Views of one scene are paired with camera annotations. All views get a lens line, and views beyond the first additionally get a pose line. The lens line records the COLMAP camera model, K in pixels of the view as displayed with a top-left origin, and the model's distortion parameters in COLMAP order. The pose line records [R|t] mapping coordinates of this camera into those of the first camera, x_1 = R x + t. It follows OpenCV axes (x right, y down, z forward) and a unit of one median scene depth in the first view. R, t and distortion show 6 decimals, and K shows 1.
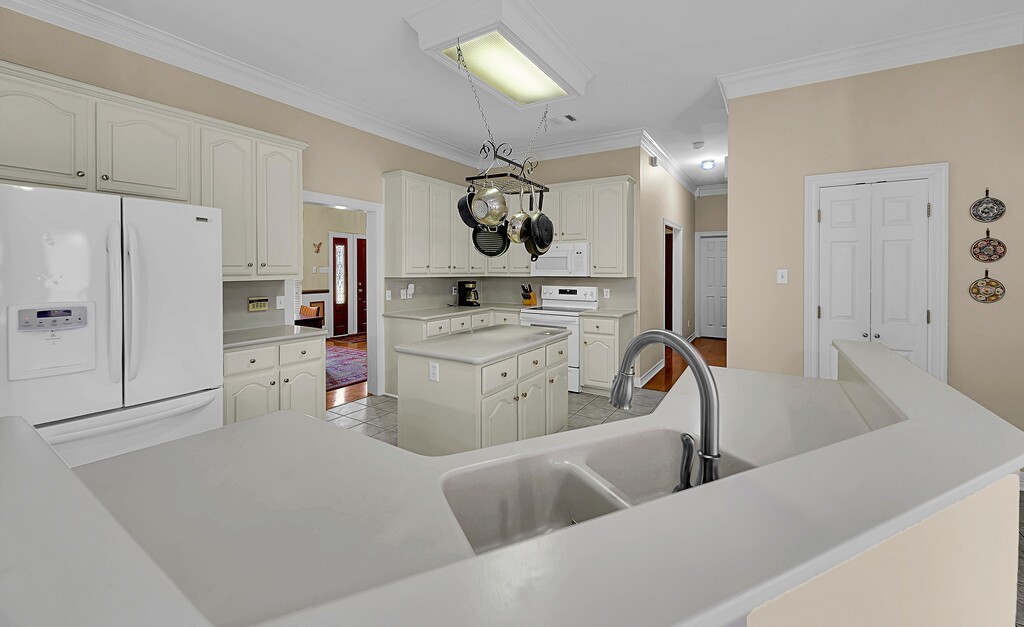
lens RADIAL K [[413.9, 0, 510.9], [0, 413.9, 272.5], [0, 0, 1]] dist [-0.000591, -0.000059]
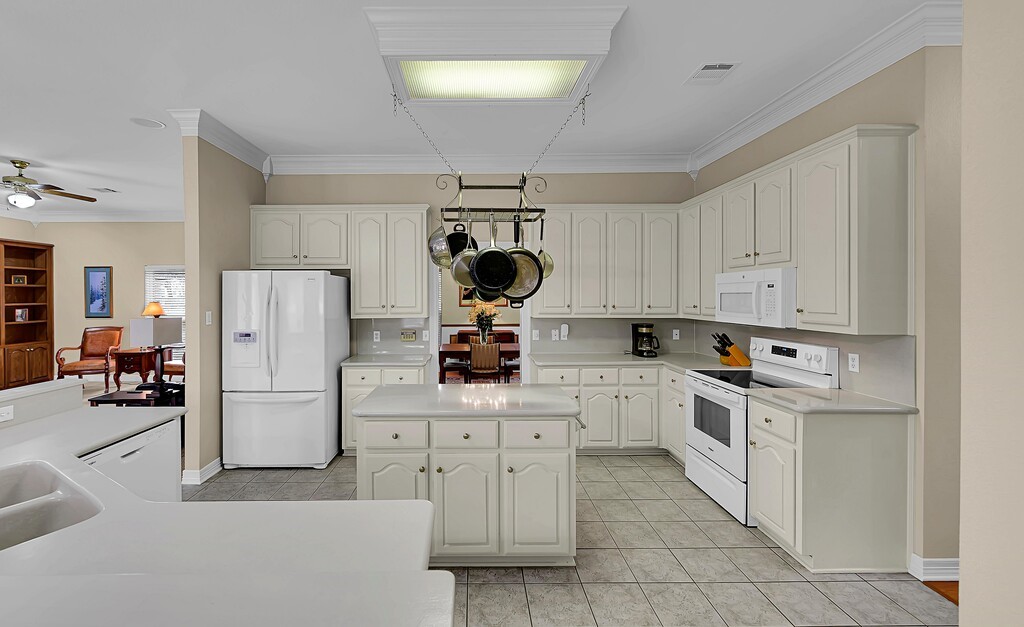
lens RADIAL K [[438.8, 0, 512.0], [0, 438.8, 294.7], [0, 0, 1]] dist [-0.001837, -0.000163]
pose [[0.530056, -0.000875, -0.847962, 0.489879], [-0.002001, 0.999995, -0.002283, -0.033091], [0.847960, 0.002907, 0.530052, 0.367564]]
